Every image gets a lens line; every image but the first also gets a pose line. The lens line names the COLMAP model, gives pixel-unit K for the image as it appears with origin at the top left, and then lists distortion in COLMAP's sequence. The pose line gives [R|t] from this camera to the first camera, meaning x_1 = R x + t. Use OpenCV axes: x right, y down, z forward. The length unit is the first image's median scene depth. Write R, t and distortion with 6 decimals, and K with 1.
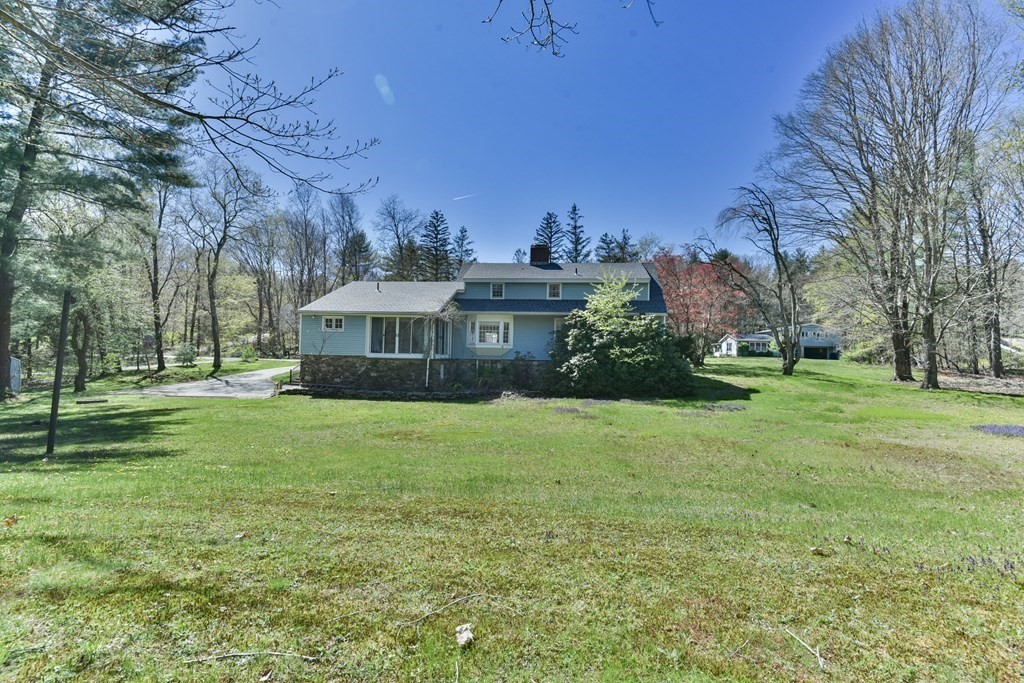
lens RADIAL K [[460.0, 0, 504.1], [0, 460.0, 341.7], [0, 0, 1]] dist [-0.000342, 0.000153]
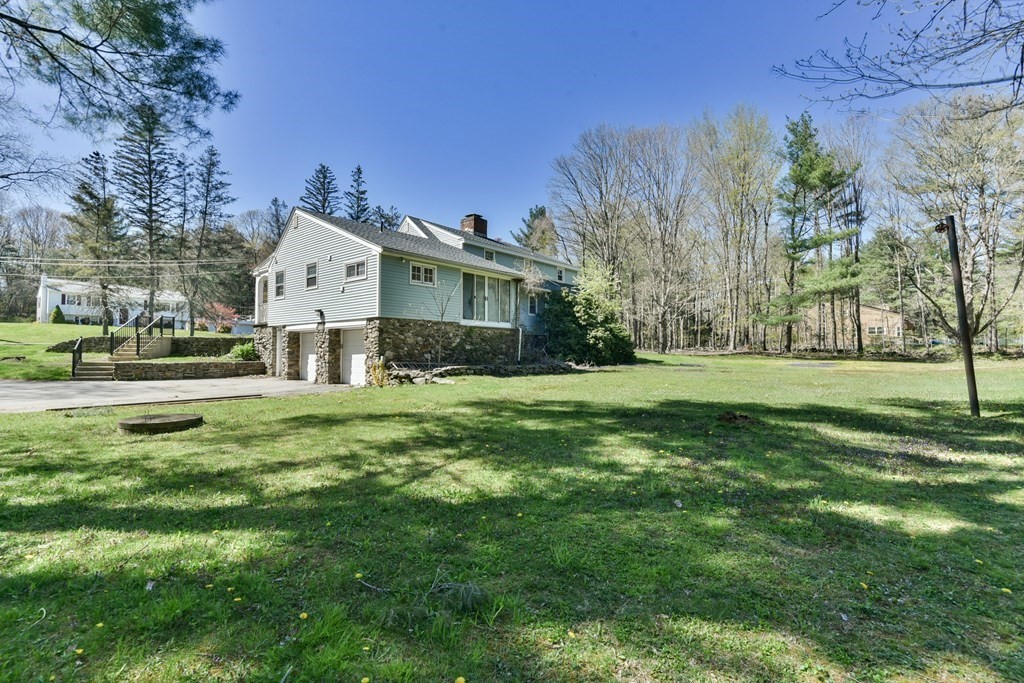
lens RADIAL K [[460.0, 0, 504.1], [0, 460.0, 341.7], [0, 0, 1]] dist [-0.000342, 0.000153]
pose [[0.594994, 0.003797, 0.803722, -0.842325], [-0.025754, 0.999565, 0.014343, 0.047769], [-0.803318, -0.029233, 0.594833, 0.482777]]
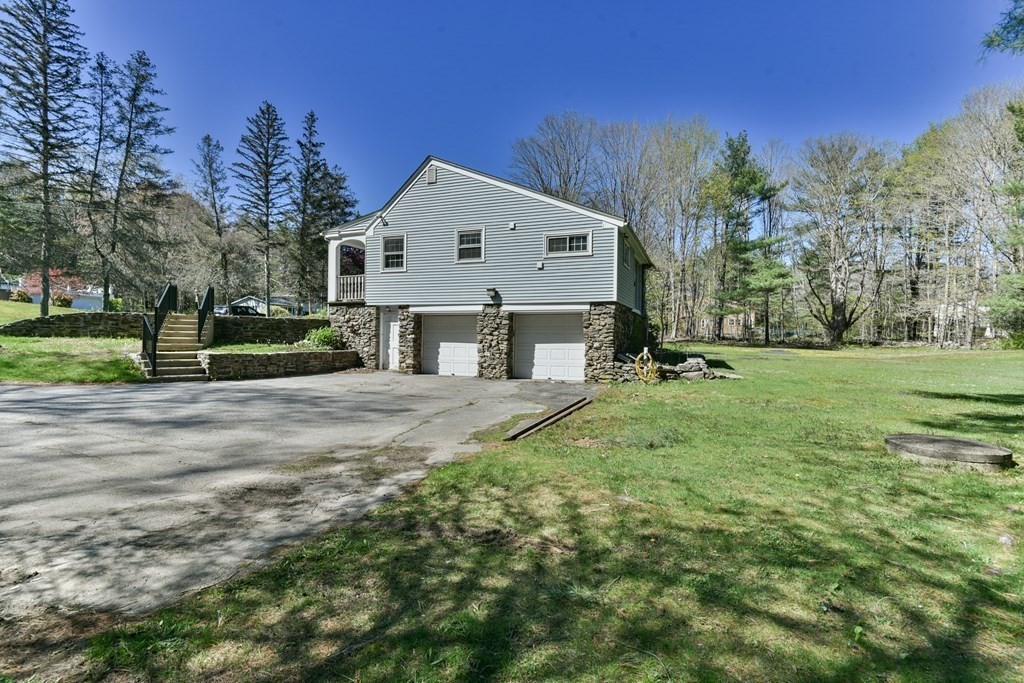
lens RADIAL K [[460.0, 0, 504.1], [0, 460.0, 341.7], [0, 0, 1]] dist [-0.000342, 0.000153]
pose [[0.299271, -0.020858, 0.953940, -1.003977], [-0.047287, 0.998208, 0.036661, 0.061771], [-0.952996, -0.056081, 0.297748, 0.979281]]
